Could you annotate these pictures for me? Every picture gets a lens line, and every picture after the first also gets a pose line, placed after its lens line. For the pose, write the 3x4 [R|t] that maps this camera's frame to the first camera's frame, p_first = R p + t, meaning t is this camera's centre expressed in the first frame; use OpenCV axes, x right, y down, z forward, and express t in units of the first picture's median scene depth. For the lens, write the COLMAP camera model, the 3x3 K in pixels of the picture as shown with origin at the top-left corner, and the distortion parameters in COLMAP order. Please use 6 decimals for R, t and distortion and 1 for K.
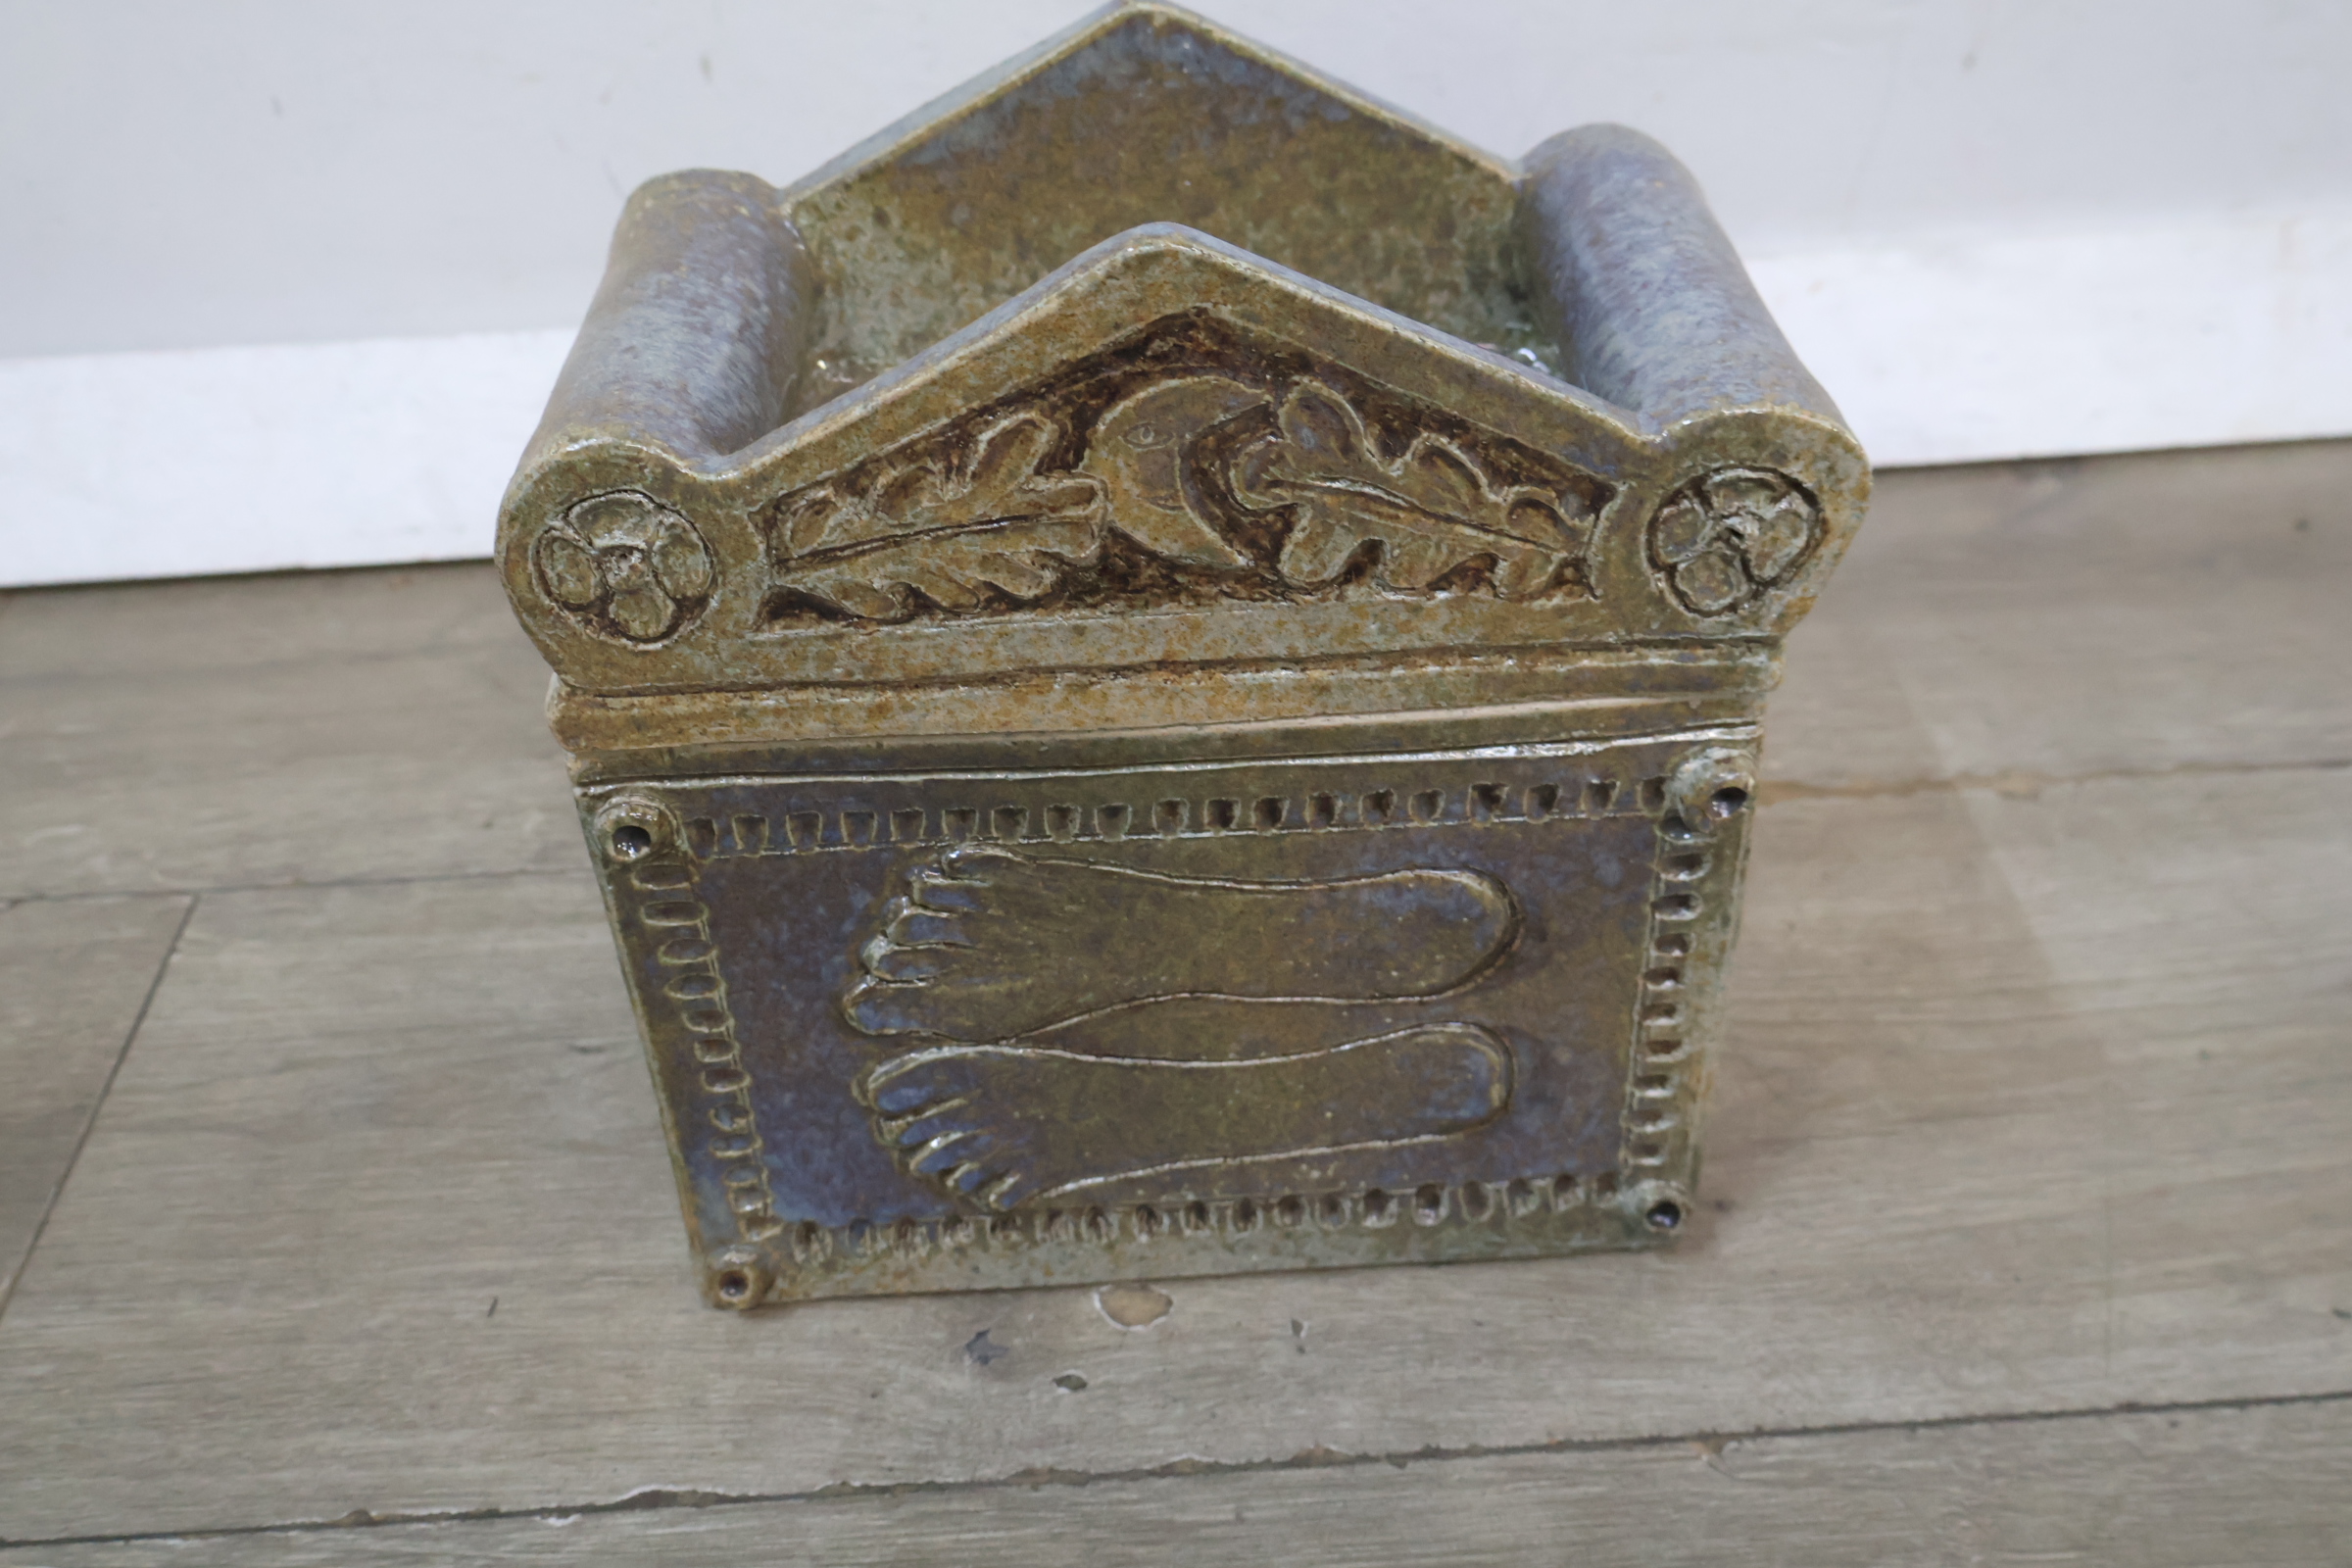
lens RADIAL K [[2160.4, 0, 1178.7], [0, 2160.4, 781.2], [0, 0, 1]] dist [0.005589, 0.001514]
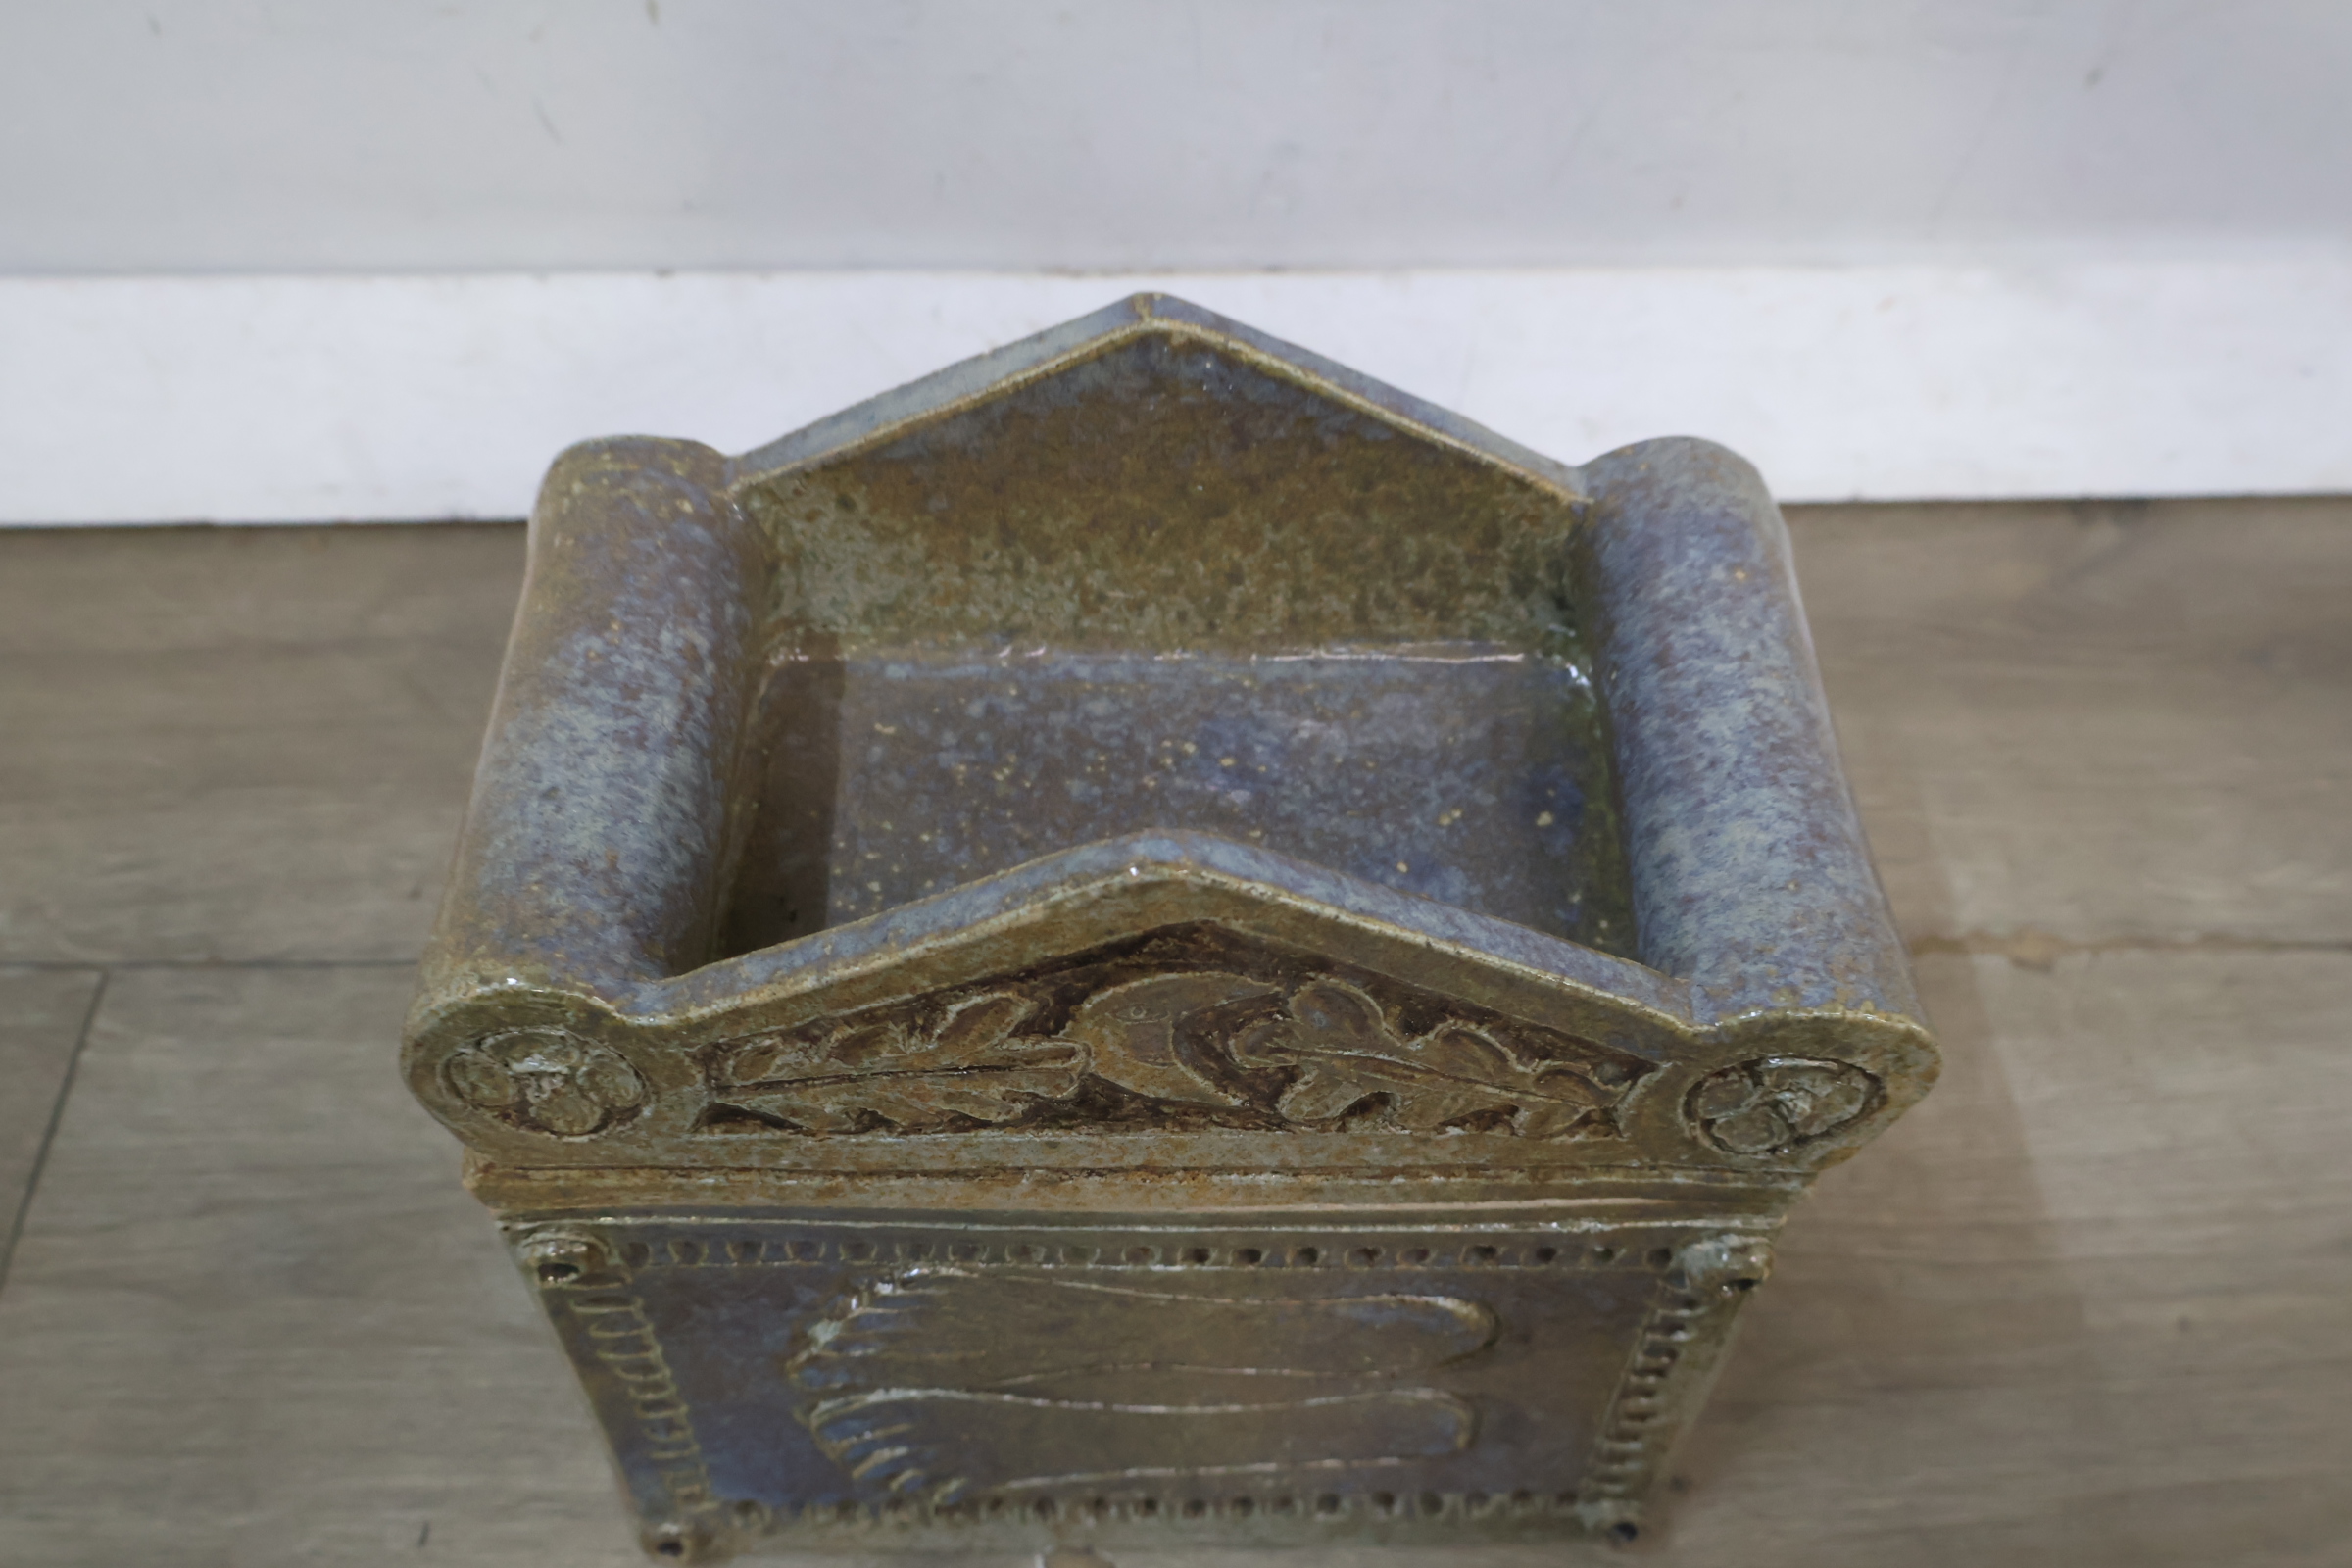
lens RADIAL K [[2158.3, 0, 1174.5], [0, 2158.3, 792.3], [0, 0, 1]] dist [0.006637, -0.005369]
pose [[0.998301, 0.053320, 0.023515, -0.020519], [-0.057237, 0.972973, 0.223711, -0.360007], [-0.010951, -0.224677, 0.974372, 0.130036]]
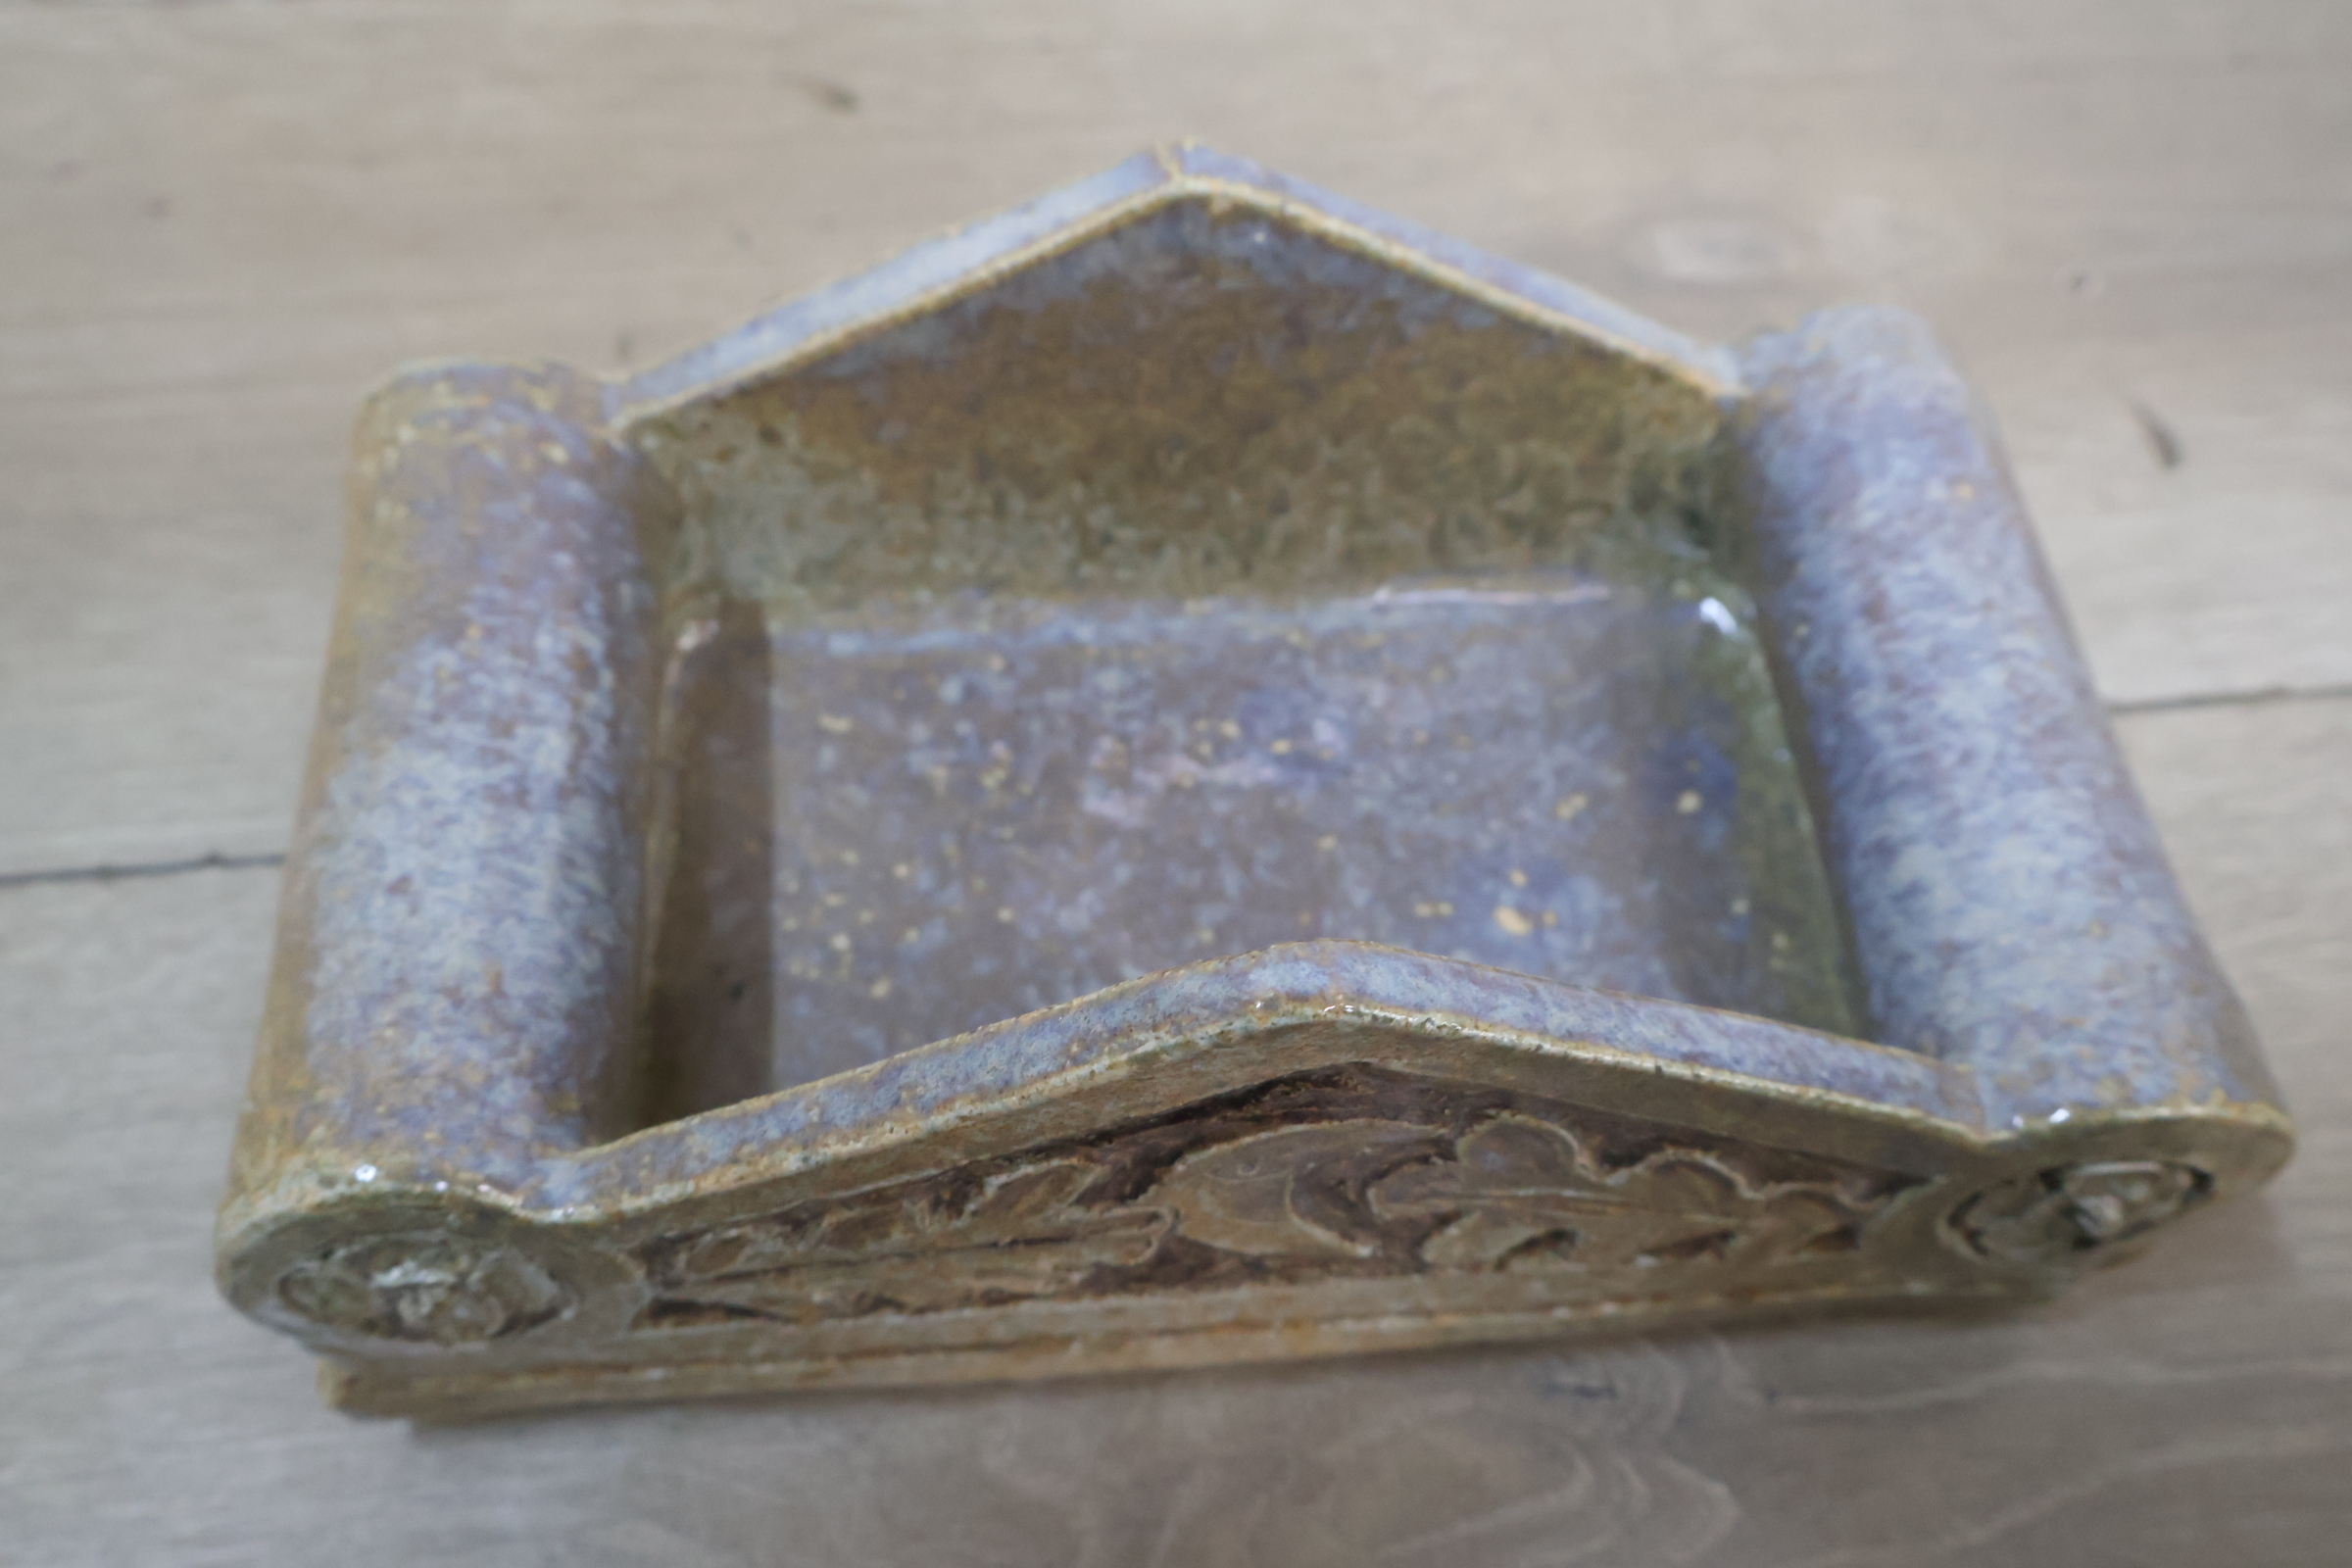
lens RADIAL K [[2176.2, 0, 1168.8], [0, 2176.2, 789.9], [0, 0, 1]] dist [0.012854, 0.002721]
pose [[0.996689, 0.000733, 0.081306, -0.073257], [-0.025614, 0.951880, 0.305400, -0.374109], [-0.077170, -0.306472, 0.948747, 0.342998]]
